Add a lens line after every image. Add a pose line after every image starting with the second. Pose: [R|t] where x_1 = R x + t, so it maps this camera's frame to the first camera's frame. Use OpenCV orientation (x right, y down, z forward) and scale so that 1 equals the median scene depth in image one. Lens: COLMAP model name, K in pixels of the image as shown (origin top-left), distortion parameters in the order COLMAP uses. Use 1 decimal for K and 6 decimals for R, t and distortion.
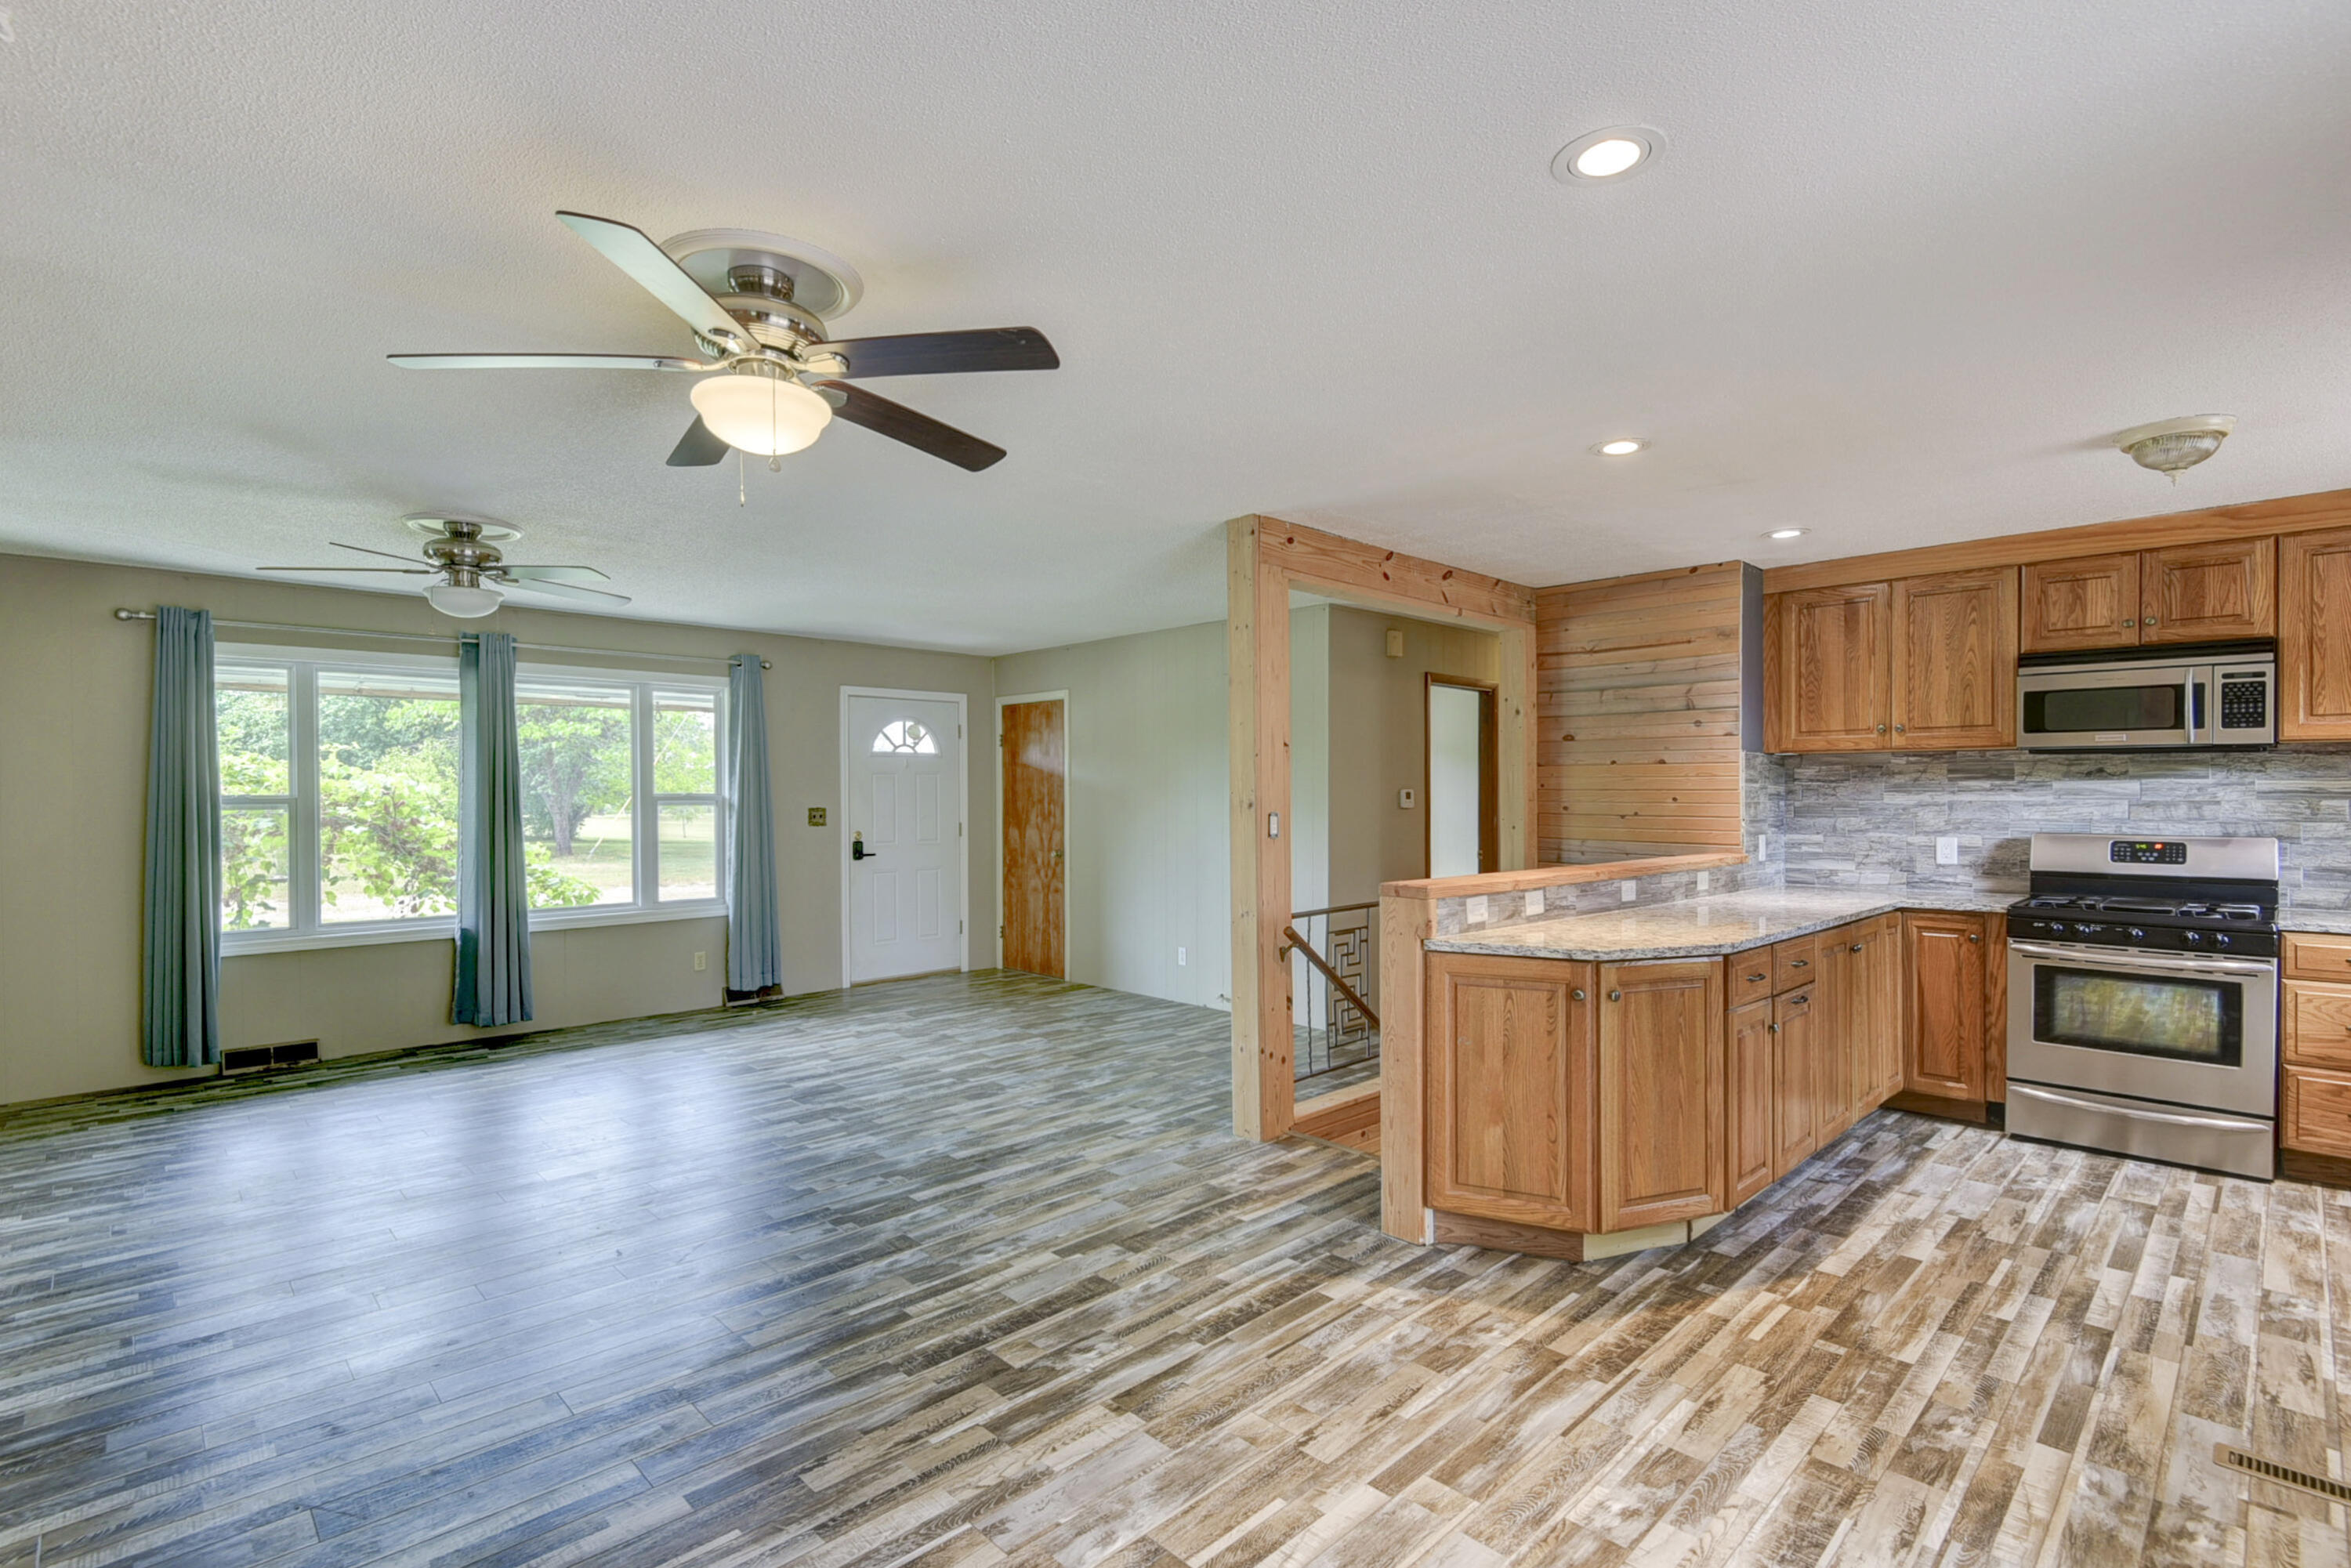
lens RADIAL K [[1091.7, 0, 1169.5], [0, 1091.7, 797.1], [0, 0, 1]] dist [0.010645, -0.012575]
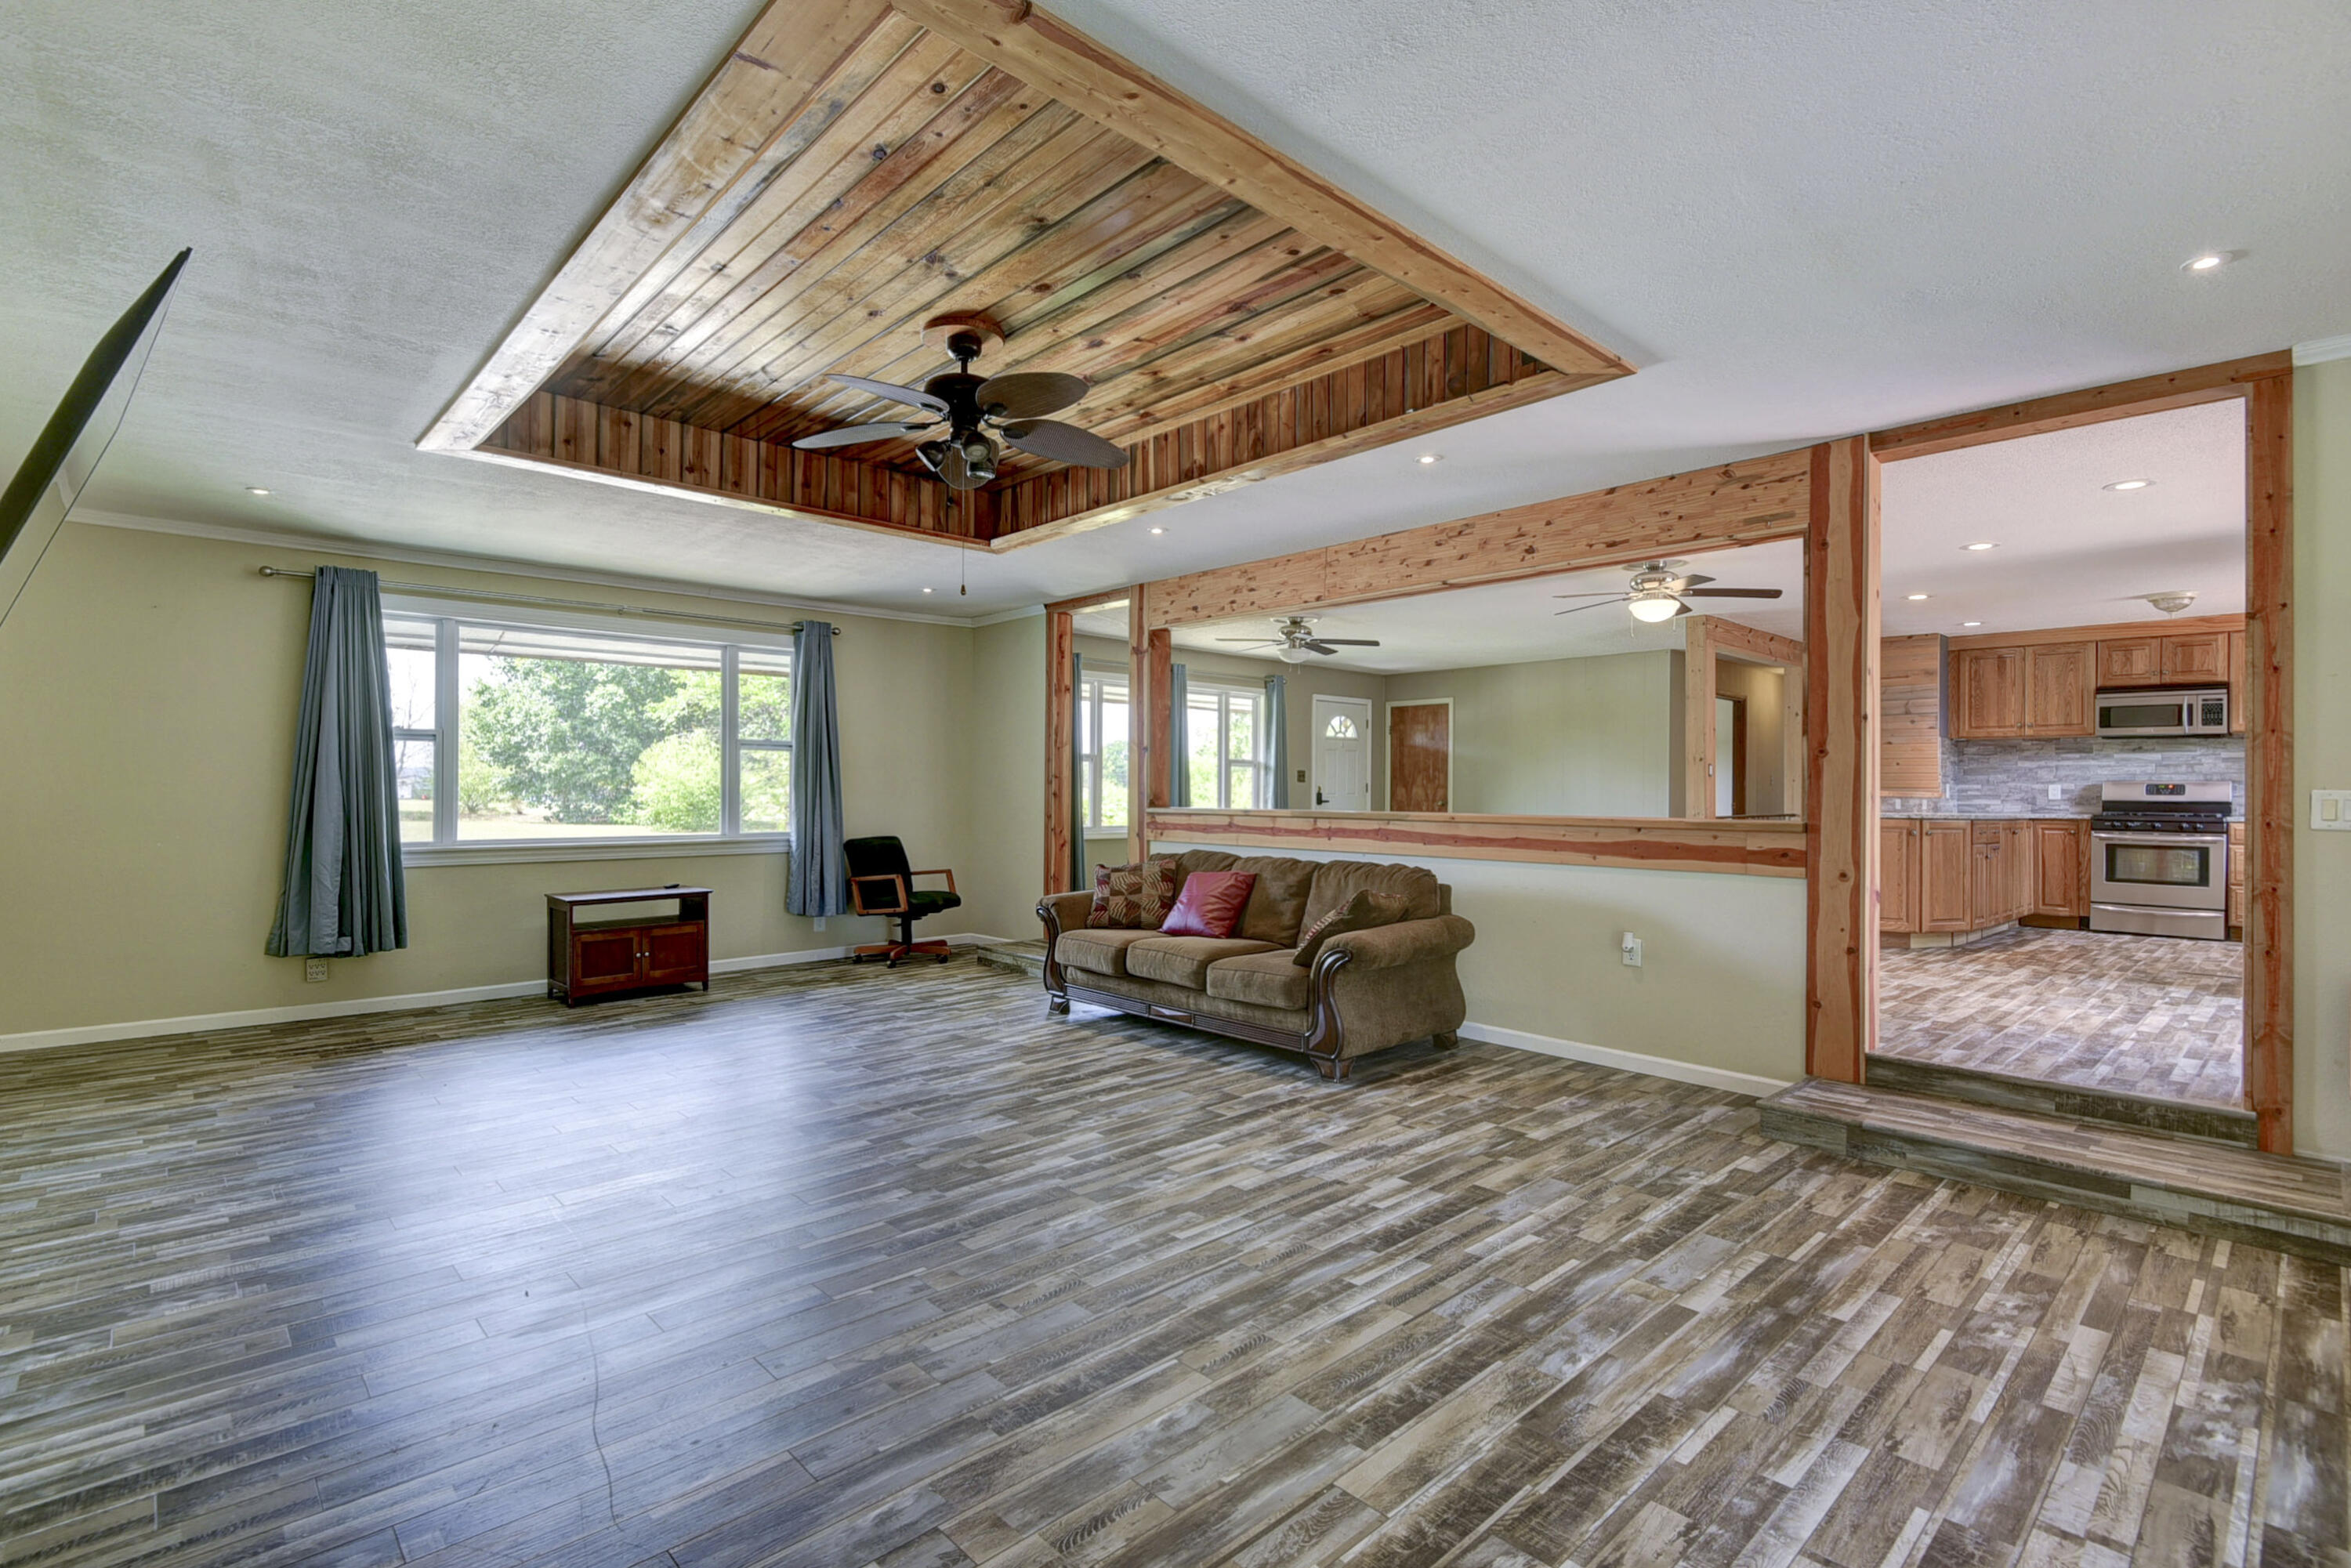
lens RADIAL K [[1098.1, 0, 1013.0], [0, 1098.1, 788.3], [0, 0, 1]] dist [-0.050309, 0.005172]
pose [[0.992922, 0.014428, -0.117890, -0.930346], [-0.015791, 0.999819, -0.010637, 0.100887], [0.117715, 0.012423, 0.992970, -1.086599]]
